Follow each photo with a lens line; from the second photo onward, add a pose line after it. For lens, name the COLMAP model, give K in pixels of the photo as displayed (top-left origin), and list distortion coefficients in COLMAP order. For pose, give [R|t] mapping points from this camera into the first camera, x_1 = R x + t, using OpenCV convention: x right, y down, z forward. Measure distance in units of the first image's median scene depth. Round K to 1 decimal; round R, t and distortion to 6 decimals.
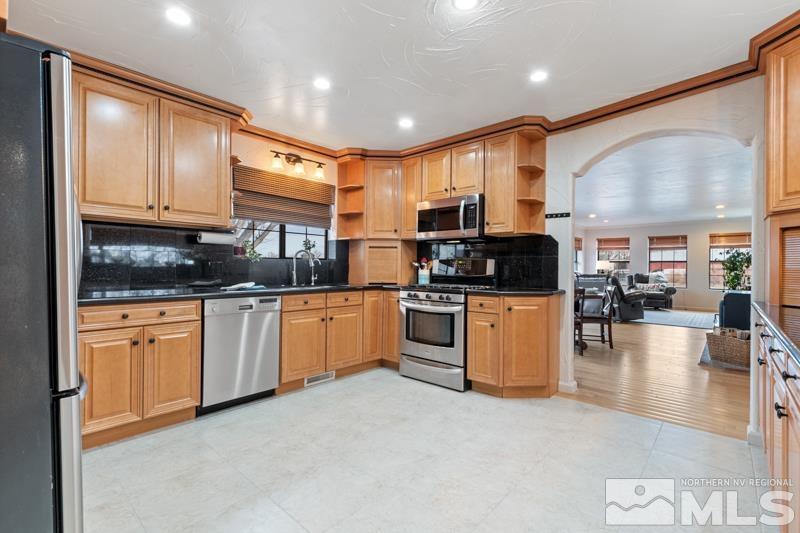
lens RADIAL K [[355.3, 0, 396.7], [0, 355.3, 268.6], [0, 0, 1]] dist [0.010476, 0.000869]
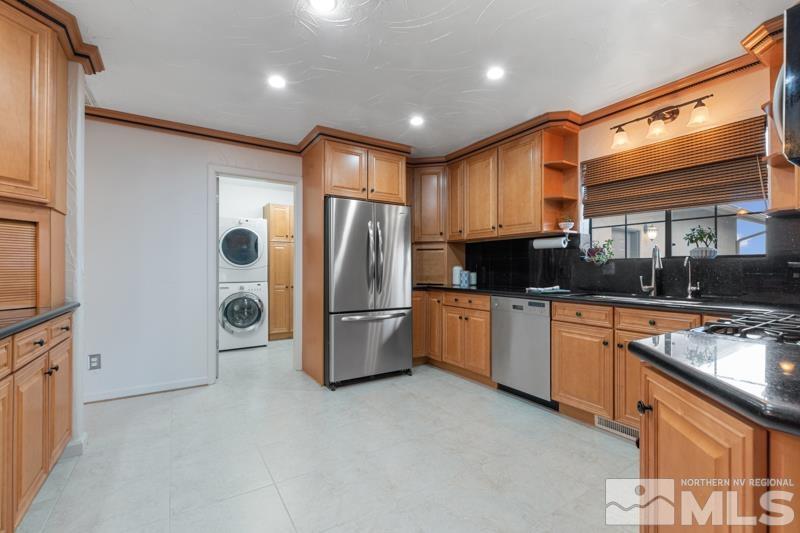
lens RADIAL K [[355.3, 0, 407.1], [0, 355.3, 267.4], [0, 0, 1]] dist [0.010476, 0.000869]
pose [[-0.246440, -0.010854, -0.969097, 0.658867], [-0.006088, 0.999935, -0.009652, -0.000147], [0.969139, 0.003521, -0.246490, 0.882053]]
